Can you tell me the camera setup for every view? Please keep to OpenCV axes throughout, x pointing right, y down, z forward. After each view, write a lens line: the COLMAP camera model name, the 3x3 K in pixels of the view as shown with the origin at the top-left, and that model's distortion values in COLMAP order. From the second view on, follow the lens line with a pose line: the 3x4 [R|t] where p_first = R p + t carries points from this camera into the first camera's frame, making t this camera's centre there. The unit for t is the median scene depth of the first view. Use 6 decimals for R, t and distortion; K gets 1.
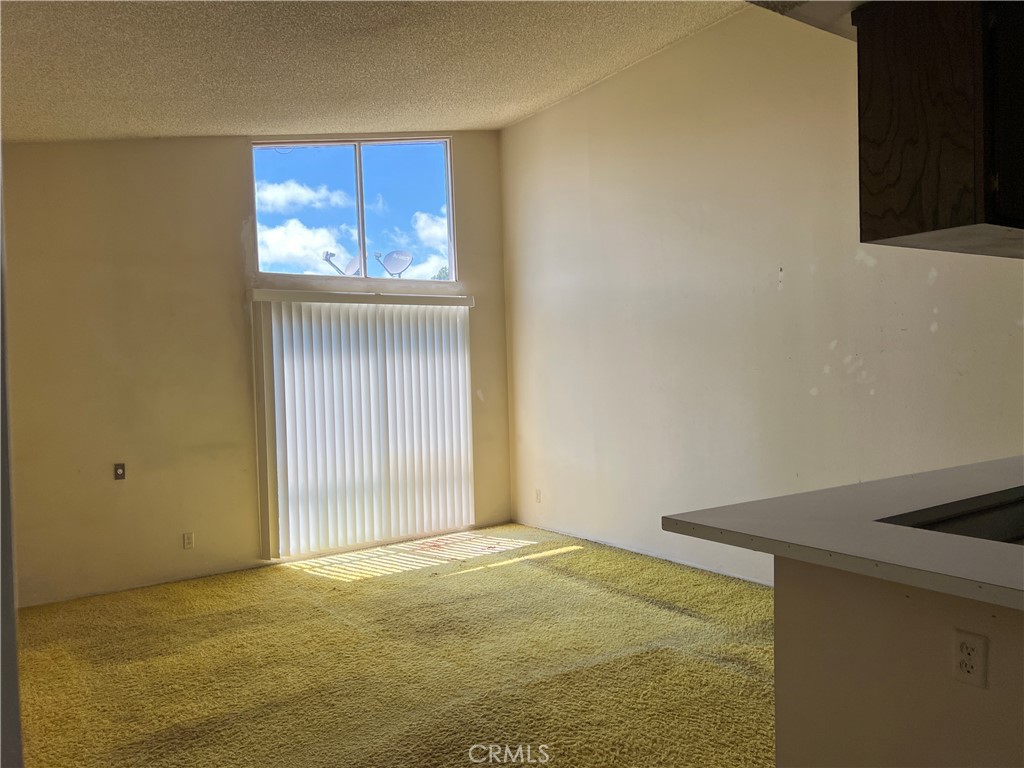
lens RADIAL K [[765.8, 0, 511.6], [0, 765.8, 409.2], [0, 0, 1]] dist [-0.000035, -0.004299]
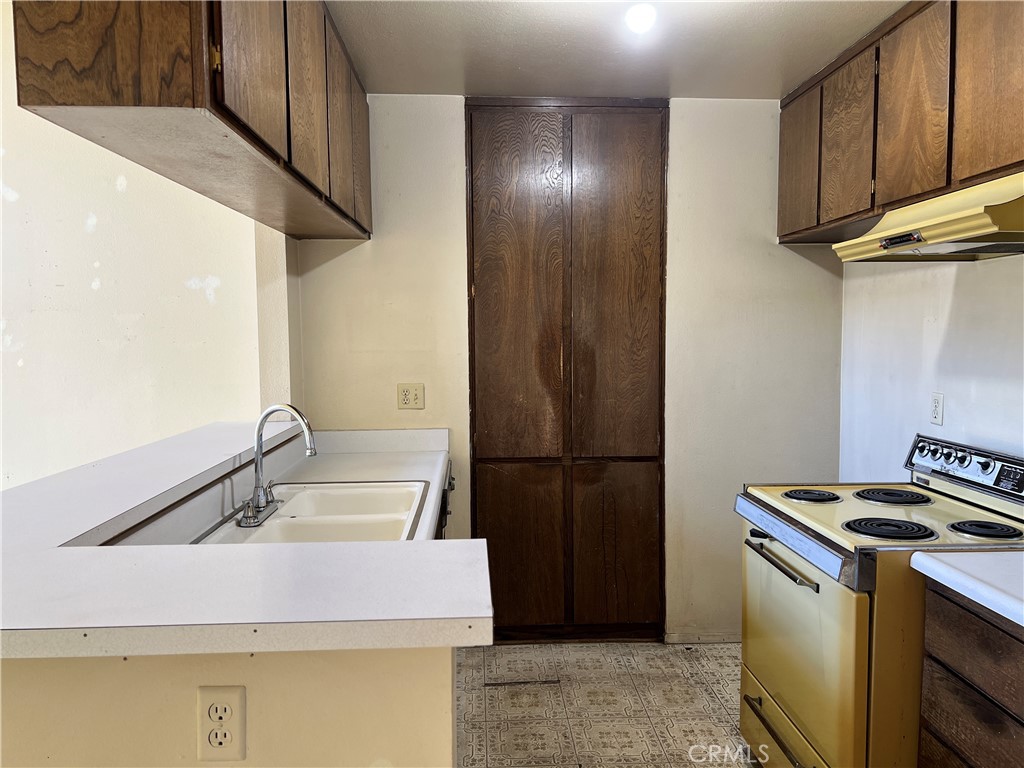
lens RADIAL K [[774.2, 0, 512.0], [0, 774.2, 384.0], [0, 0, 1]] dist [0.001271, -0.007719]
pose [[0.522930, -0.032213, 0.851767, 0.198008], [0.036167, 0.999224, 0.015586, 0.020431], [-0.851608, 0.022655, 0.523689, 0.535362]]
